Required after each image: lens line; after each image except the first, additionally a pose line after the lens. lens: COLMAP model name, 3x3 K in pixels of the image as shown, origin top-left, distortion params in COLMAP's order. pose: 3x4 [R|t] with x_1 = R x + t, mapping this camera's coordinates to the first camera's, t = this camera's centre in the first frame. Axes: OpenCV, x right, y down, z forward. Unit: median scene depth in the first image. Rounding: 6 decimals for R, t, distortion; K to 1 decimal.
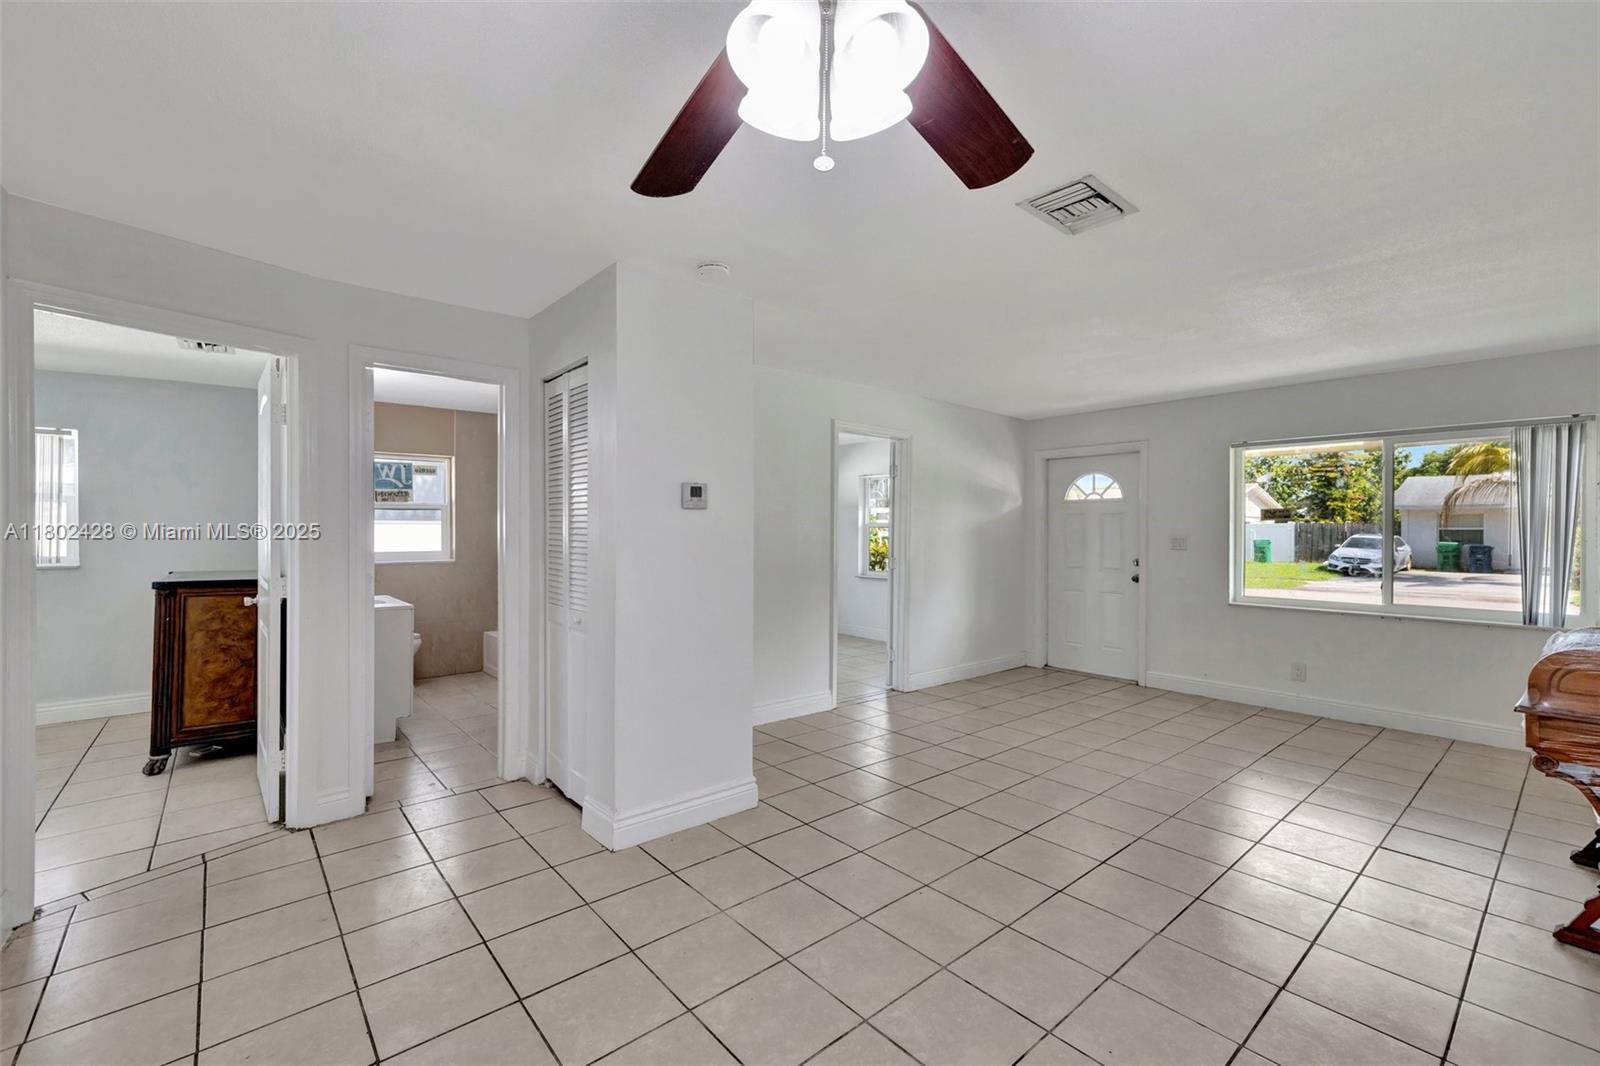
lens RADIAL K [[673.5, 0, 798.7], [0, 673.5, 535.1], [0, 0, 1]] dist [-0.002353, 0.000375]
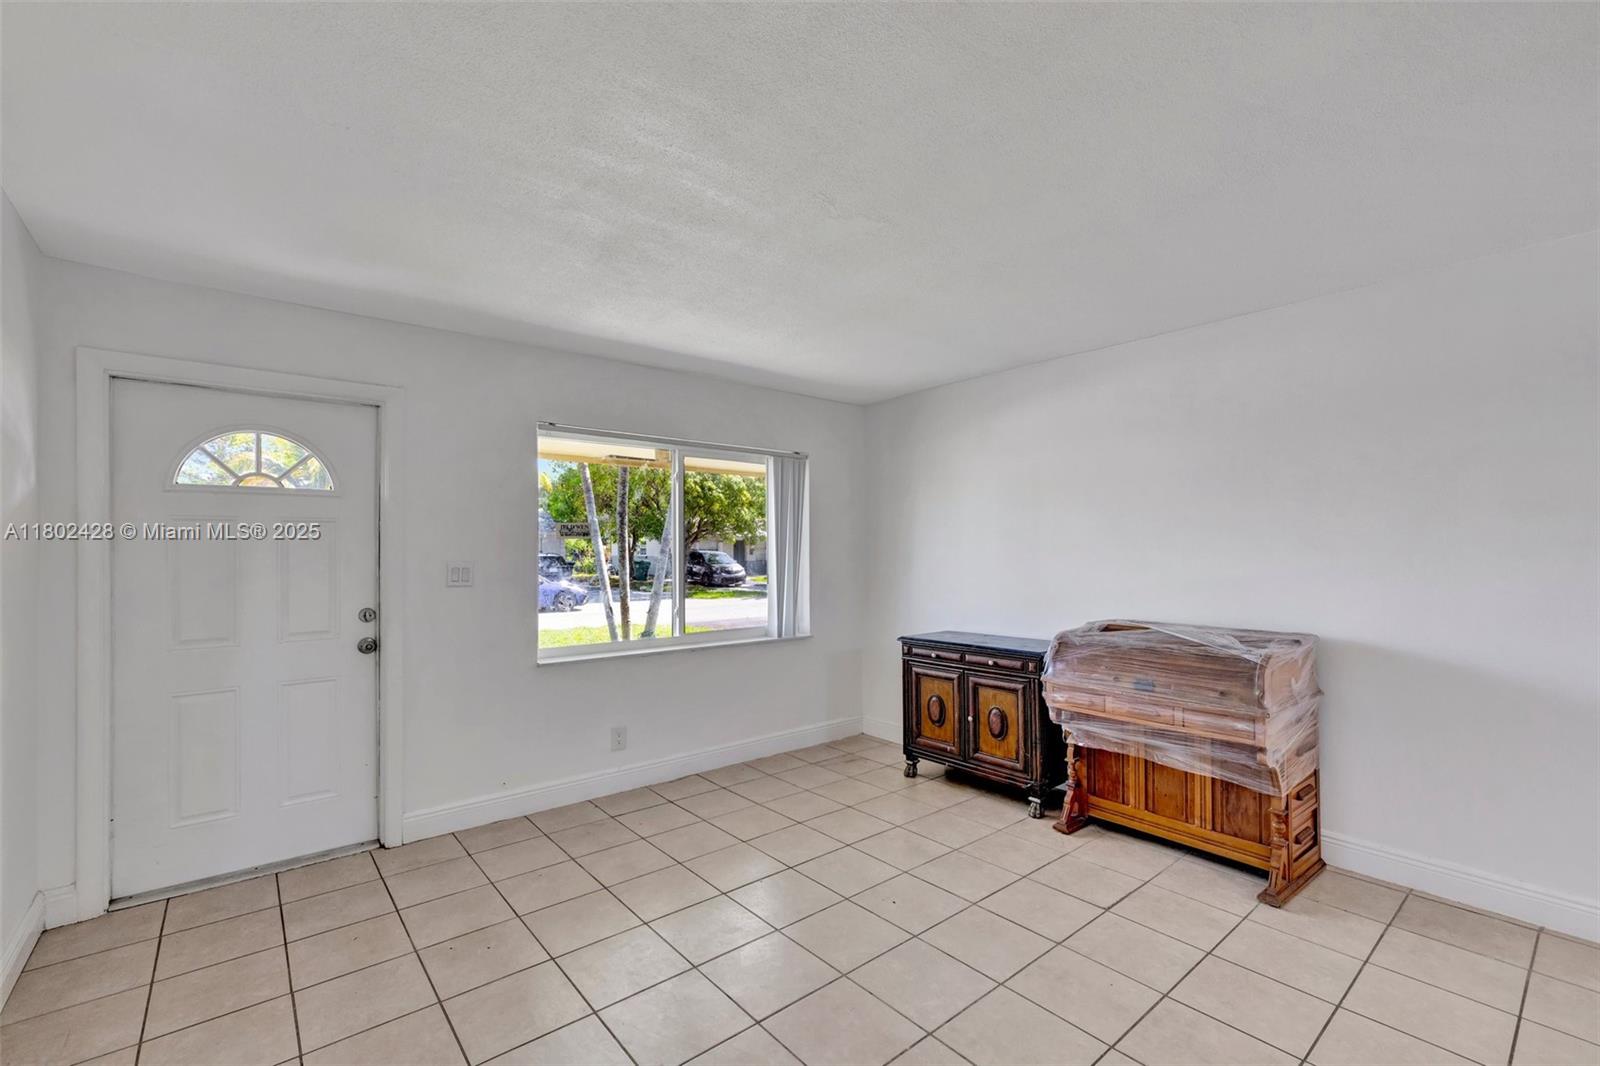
lens RADIAL K [[673.5, 0, 787.0], [0, 673.5, 541.2], [0, 0, 1]] dist [-0.002353, 0.000375]
pose [[0.022657, 0.012395, 0.999666, -0.016746], [0.014202, 0.999818, -0.012719, -0.005721], [-0.999642, 0.014485, 0.022477, 0.661176]]
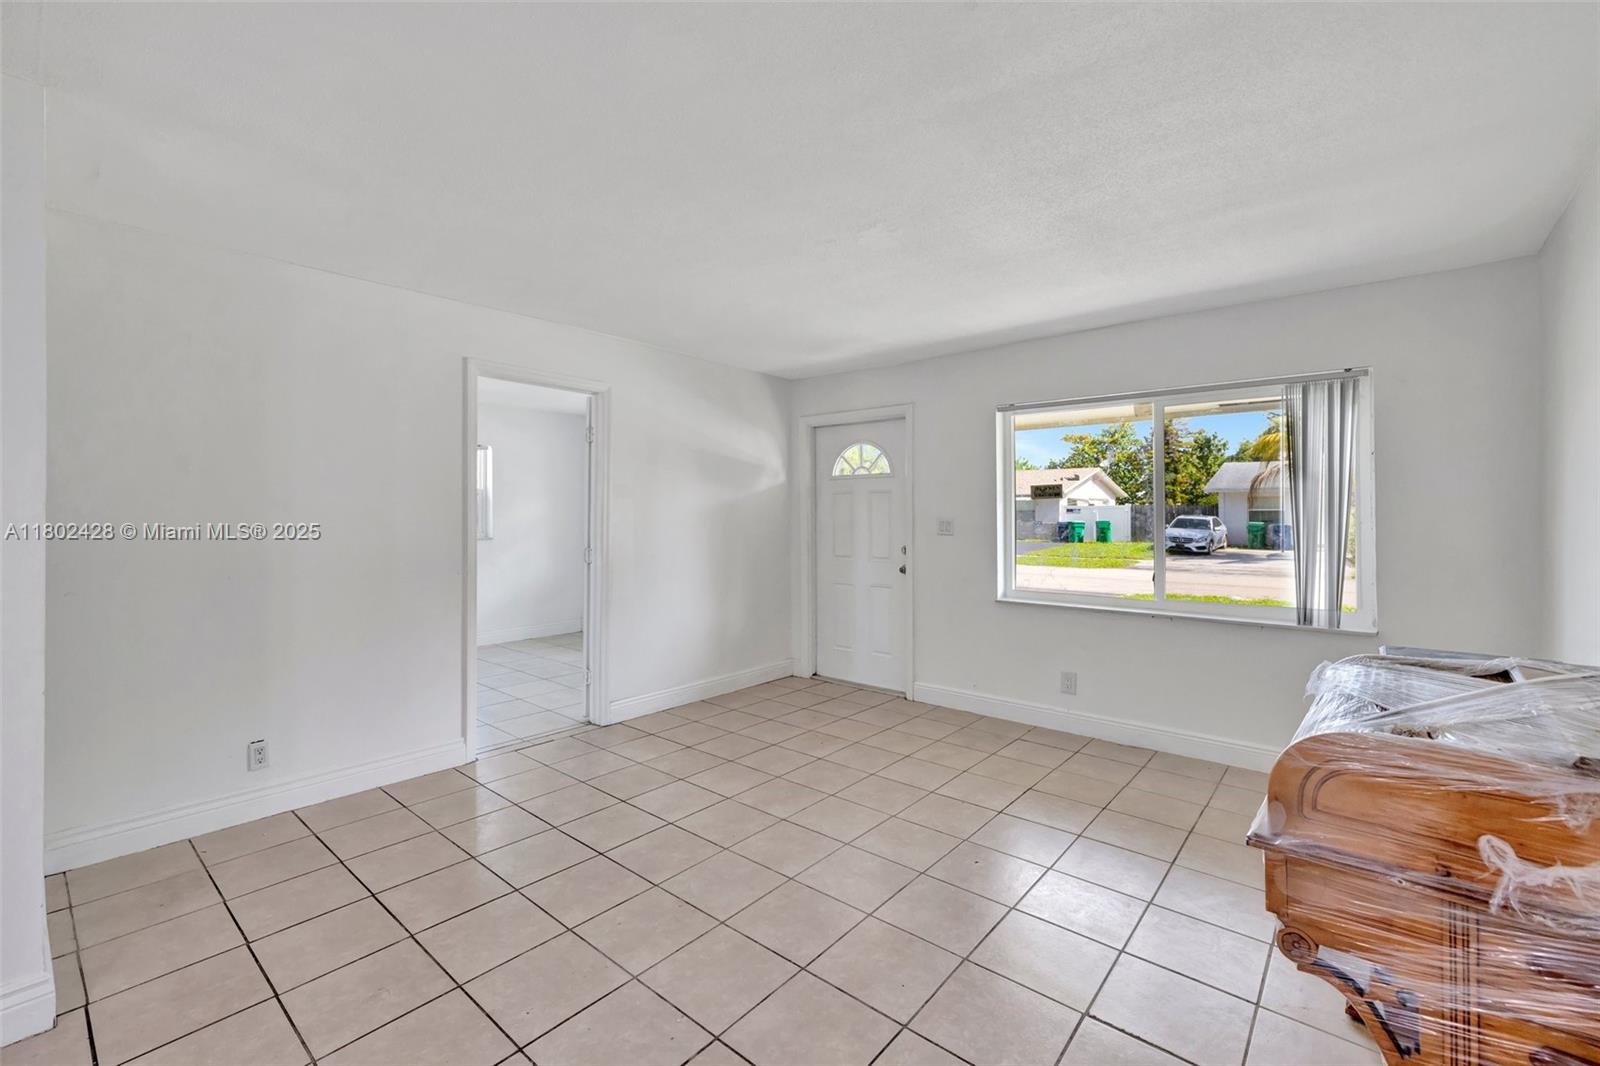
lens RADIAL K [[673.5, 0, 800.3], [0, 673.5, 510.0], [0, 0, 1]] dist [-0.002353, 0.000375]
pose [[0.986008, -0.002660, 0.166676, 0.236136], [0.004687, 0.999920, -0.011768, 0.000162], [-0.166632, 0.012384, 0.985941, 0.199265]]
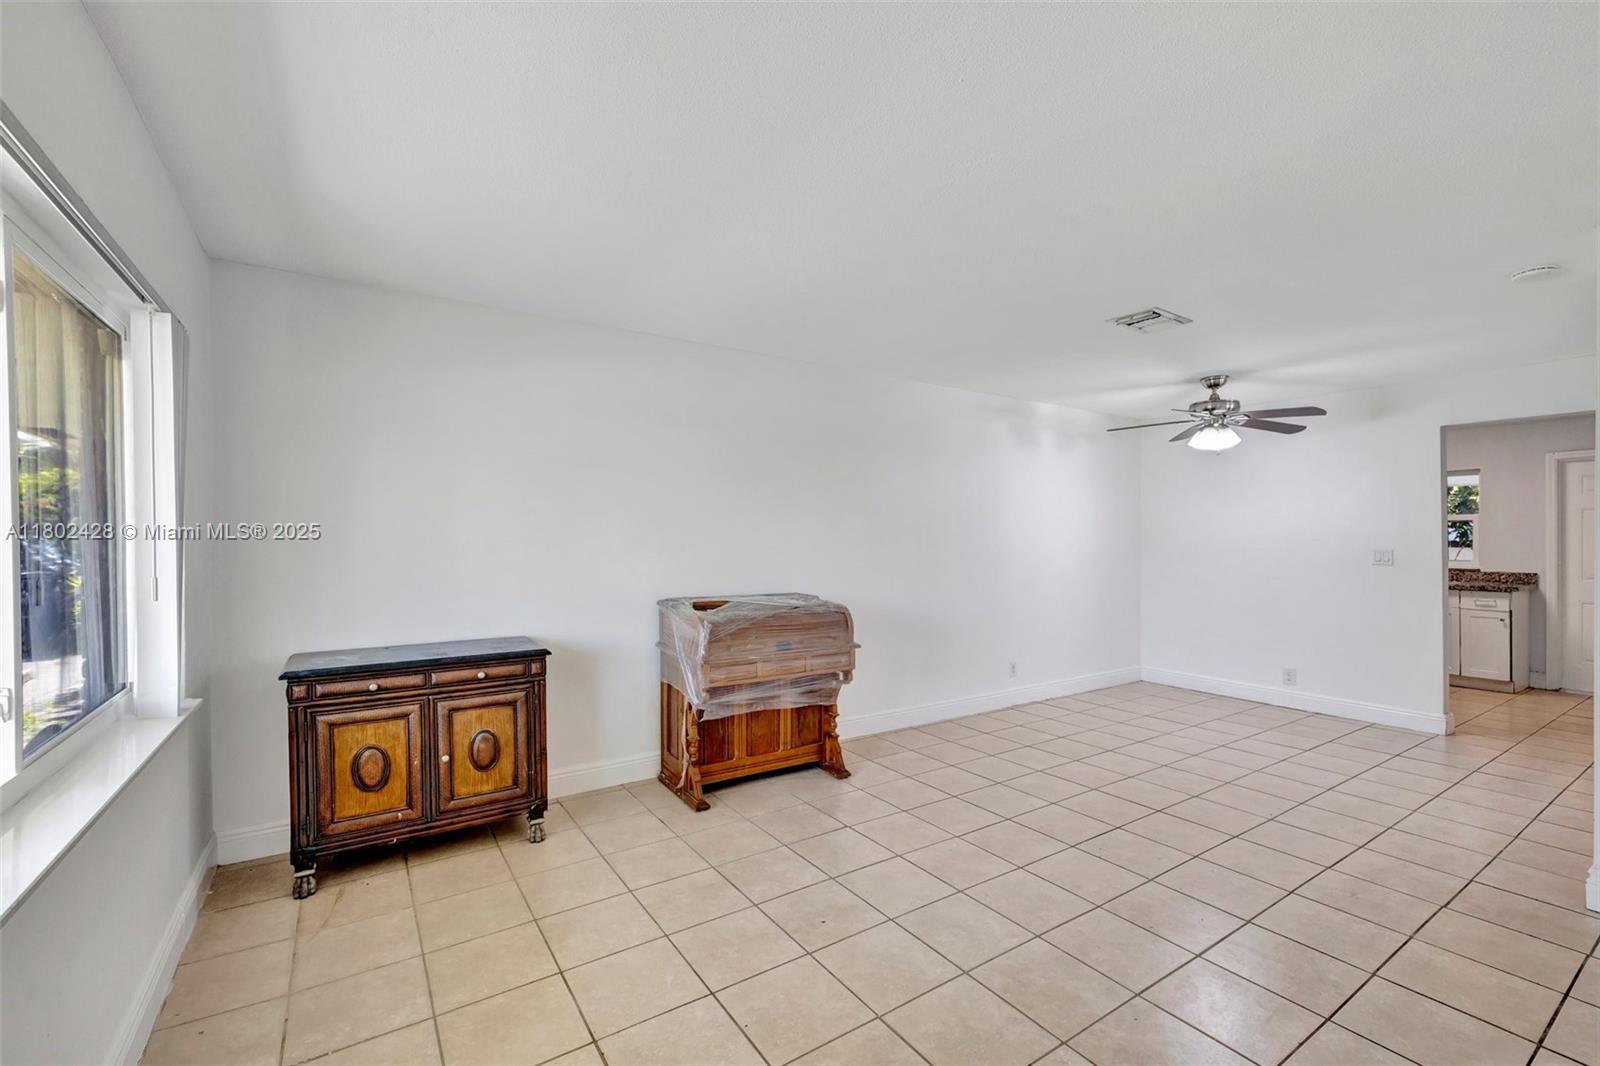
lens RADIAL K [[673.5, 0, 797.9], [0, 673.5, 537.9], [0, 0, 1]] dist [-0.002353, 0.000375]
pose [[-0.992198, -0.007913, 0.124423, 0.384344], [-0.007161, 0.999953, 0.006487, -0.002019], [-0.124469, 0.005545, -0.992208, 0.988134]]
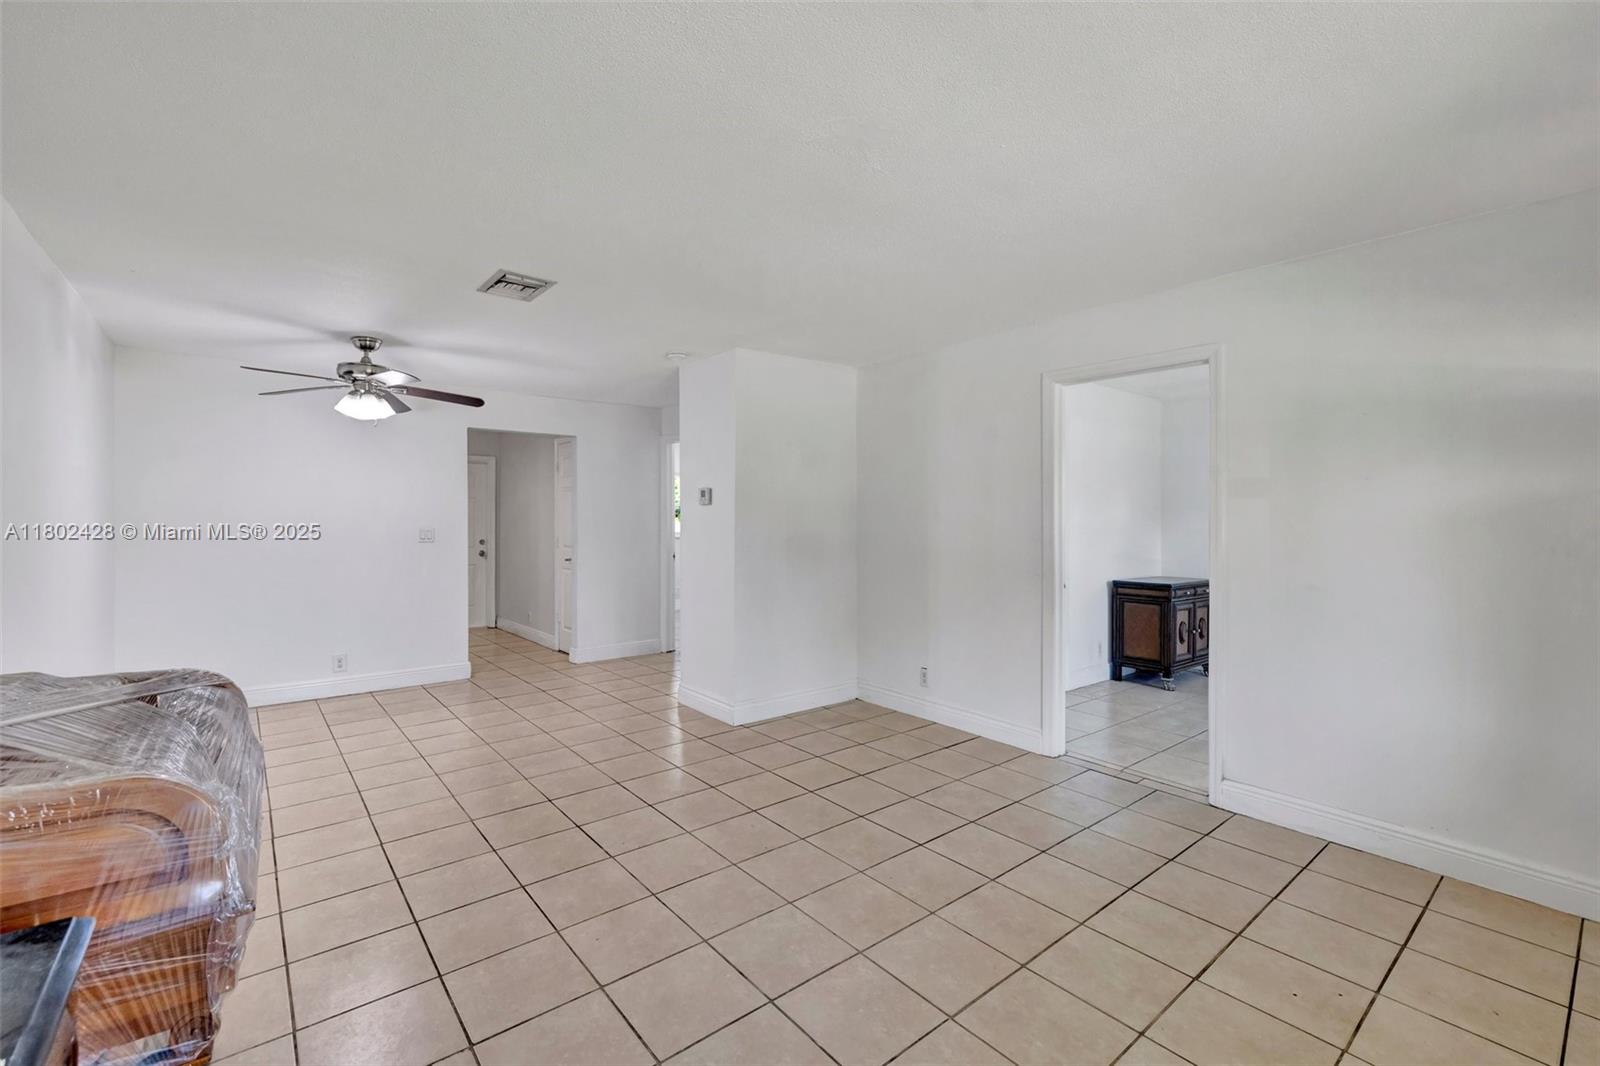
lens RADIAL K [[673.5, 0, 787.2], [0, 673.5, 524.3], [0, 0, 1]] dist [-0.002353, 0.000375]
pose [[-0.023279, -0.000178, -0.999729, 0.685656], [-0.010564, 0.999944, 0.000068, 0.000871], [0.999673, 0.010563, -0.023279, 0.610475]]
